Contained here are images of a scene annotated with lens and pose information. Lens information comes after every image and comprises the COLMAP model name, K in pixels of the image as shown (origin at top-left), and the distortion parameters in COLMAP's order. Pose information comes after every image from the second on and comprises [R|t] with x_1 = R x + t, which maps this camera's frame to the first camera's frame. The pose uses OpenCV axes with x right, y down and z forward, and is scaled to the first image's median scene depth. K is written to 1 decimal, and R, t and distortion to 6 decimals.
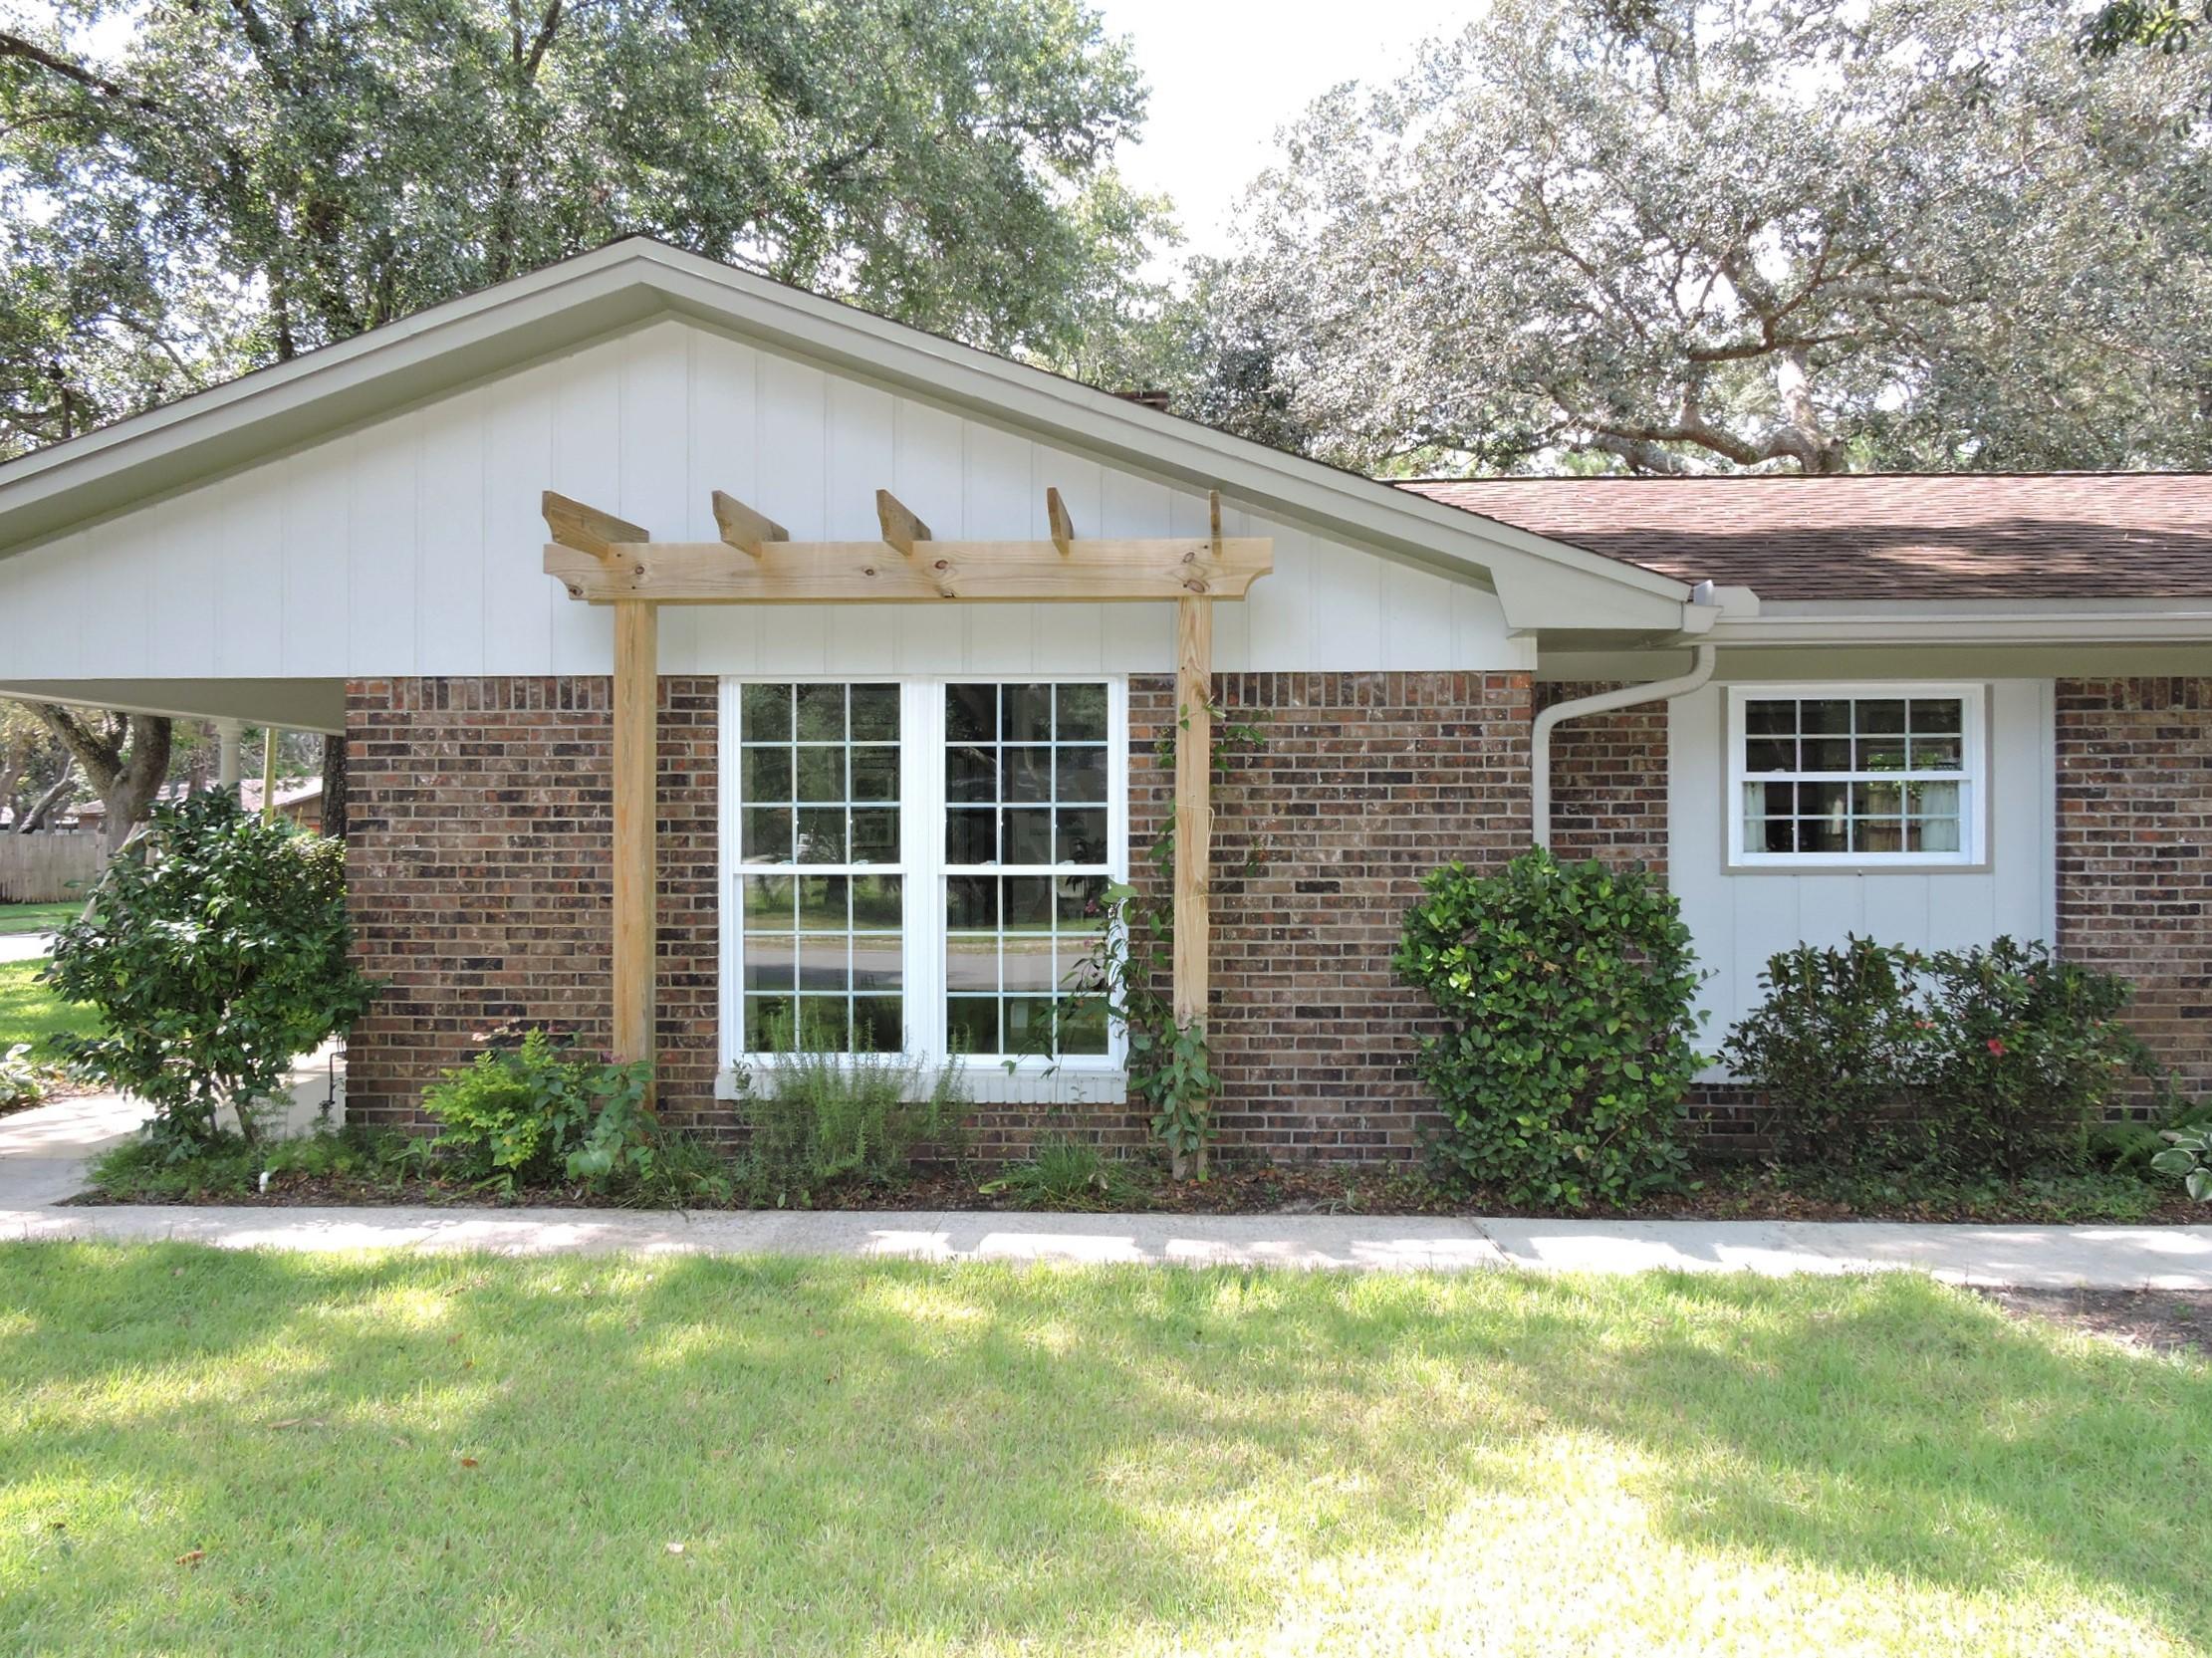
lens RADIAL K [[1570.1, 0, 1116.0], [0, 1570.1, 825.1], [0, 0, 1]] dist [0.020176, -0.000632]
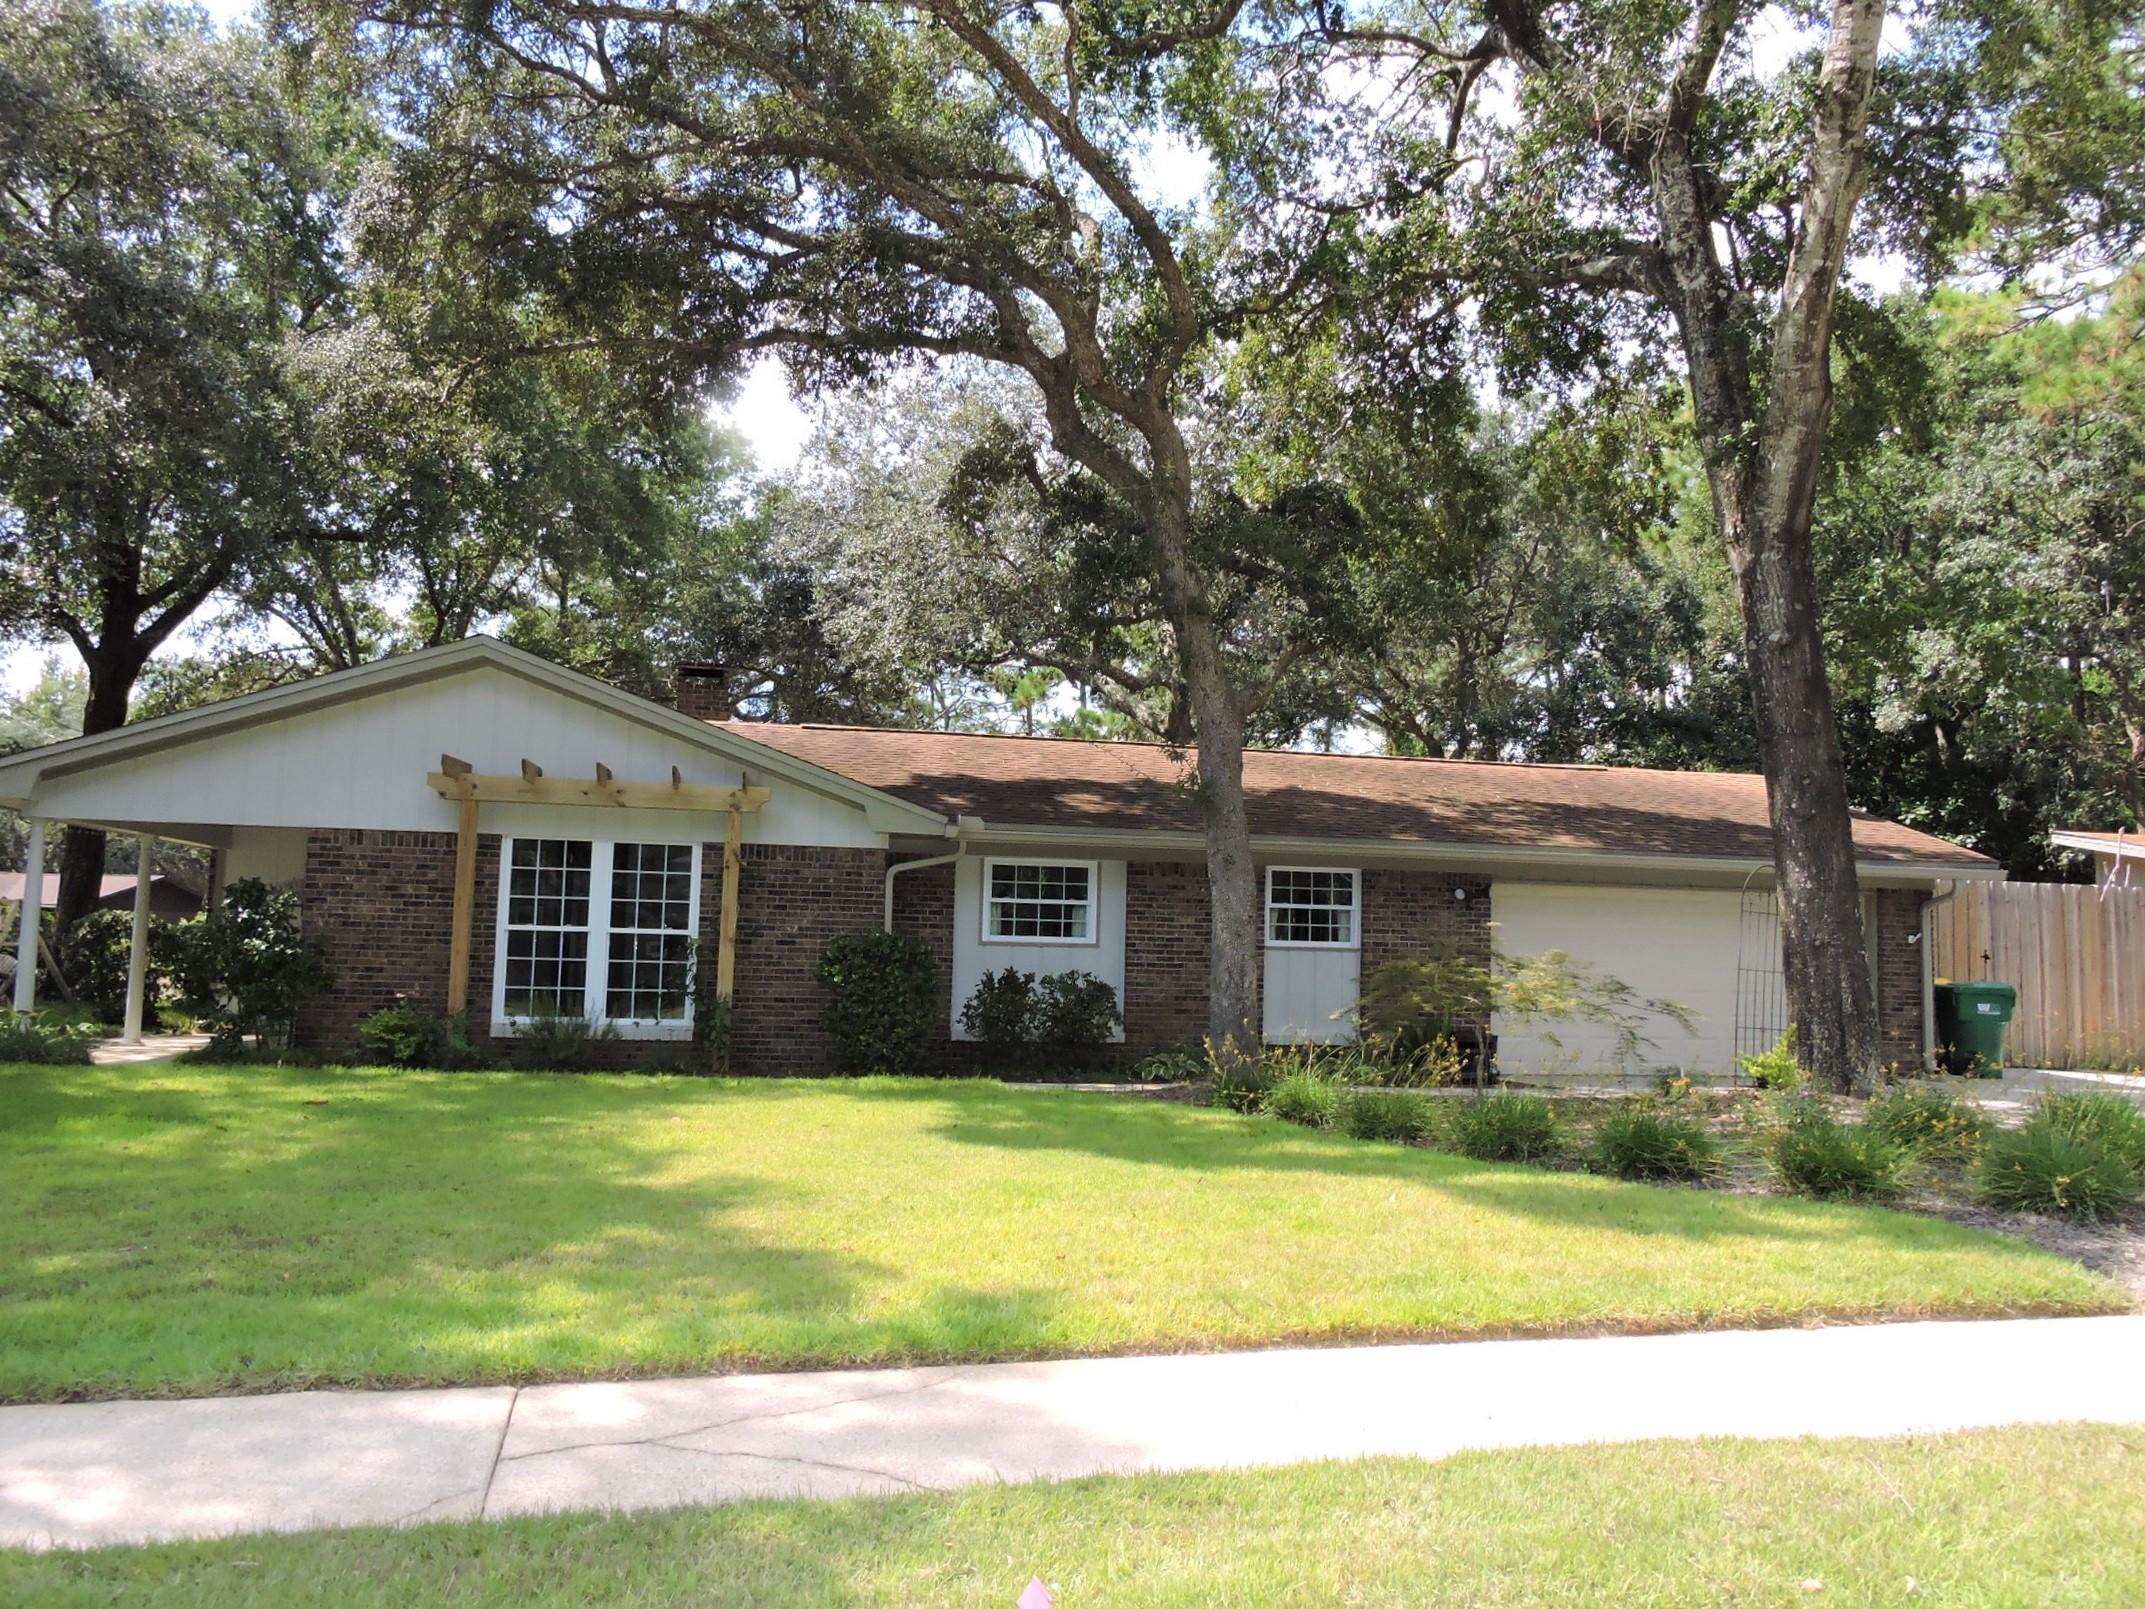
lens RADIAL K [[1613.5, 0, 1072.5], [0, 1613.5, 804.5], [0, 0, 1]] dist [0.012400, -0.001685]
pose [[0.968950, 0.049067, 0.242339, -0.039697], [-0.028402, 0.995712, -0.088044, 0.033732], [-0.245620, 0.078427, 0.966188, -1.277288]]
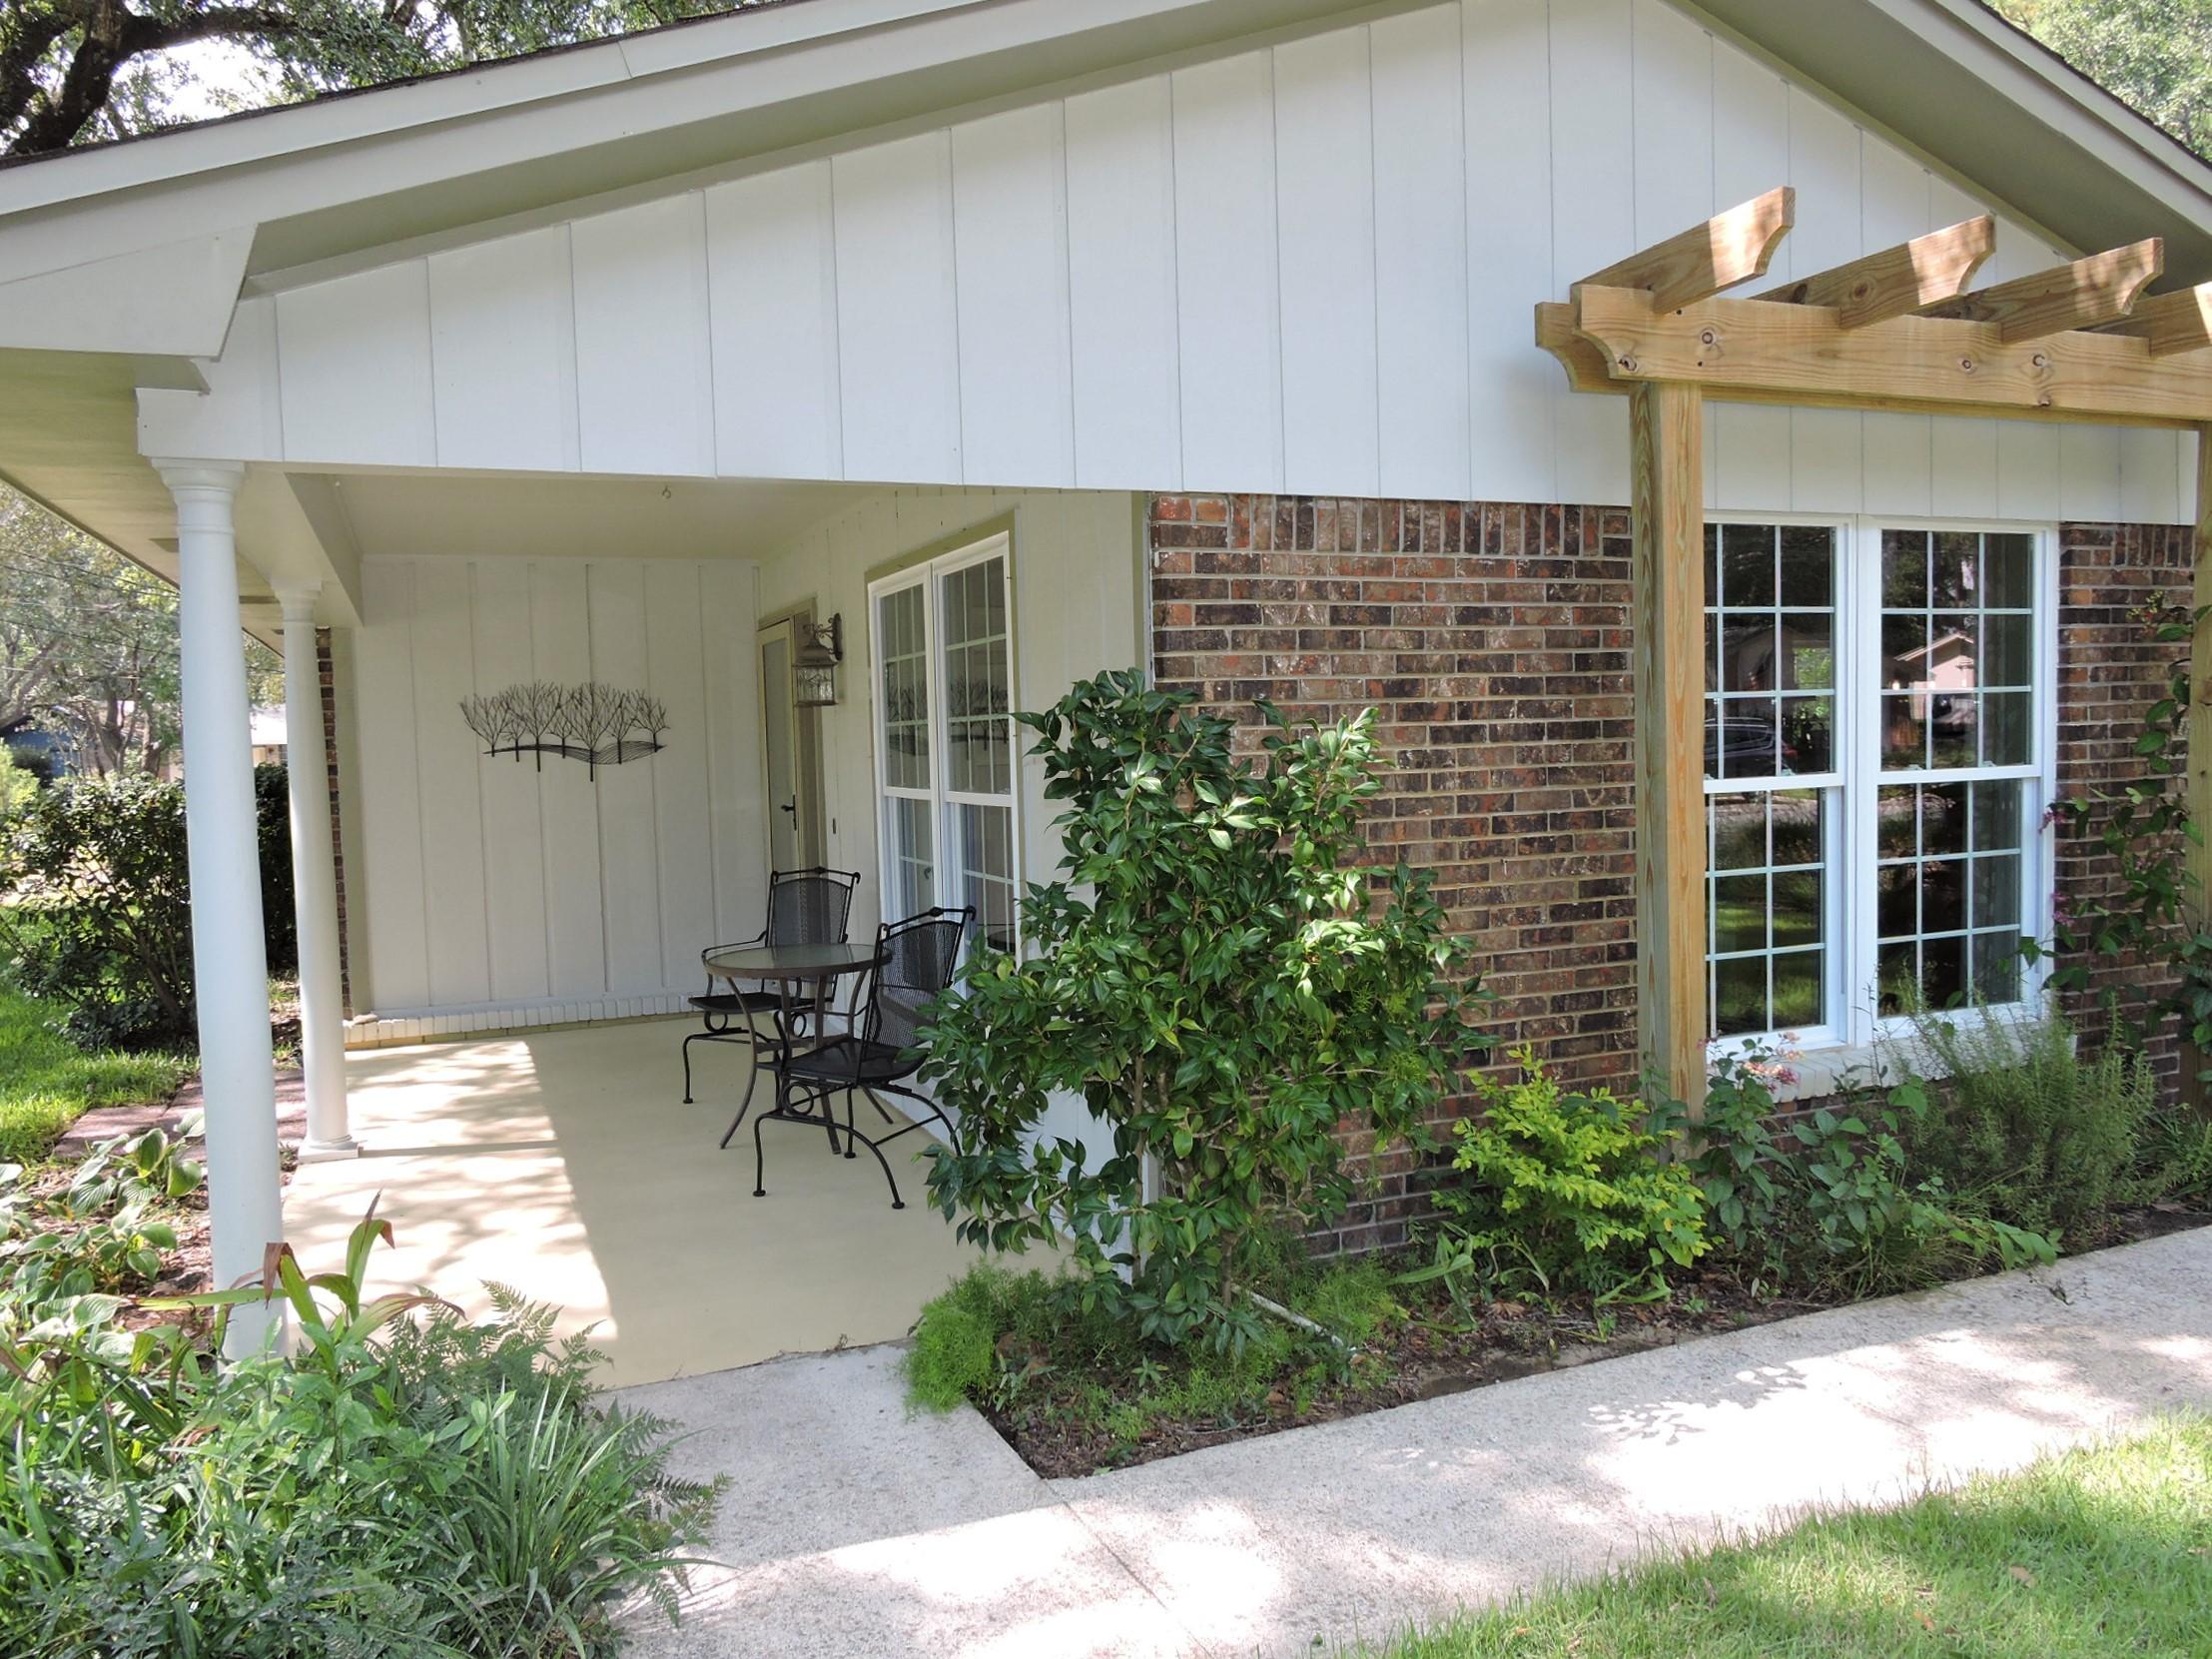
lens RADIAL K [[1664.0, 0, 1106.0], [0, 1664.0, 829.5], [0, 0, 1]] dist [0.012400, -0.001685]
pose [[0.897351, -0.049754, 0.438504, -0.792629], [0.026578, 0.997914, 0.058836, -0.004229], [-0.440517, -0.041142, 0.896801, 0.444571]]
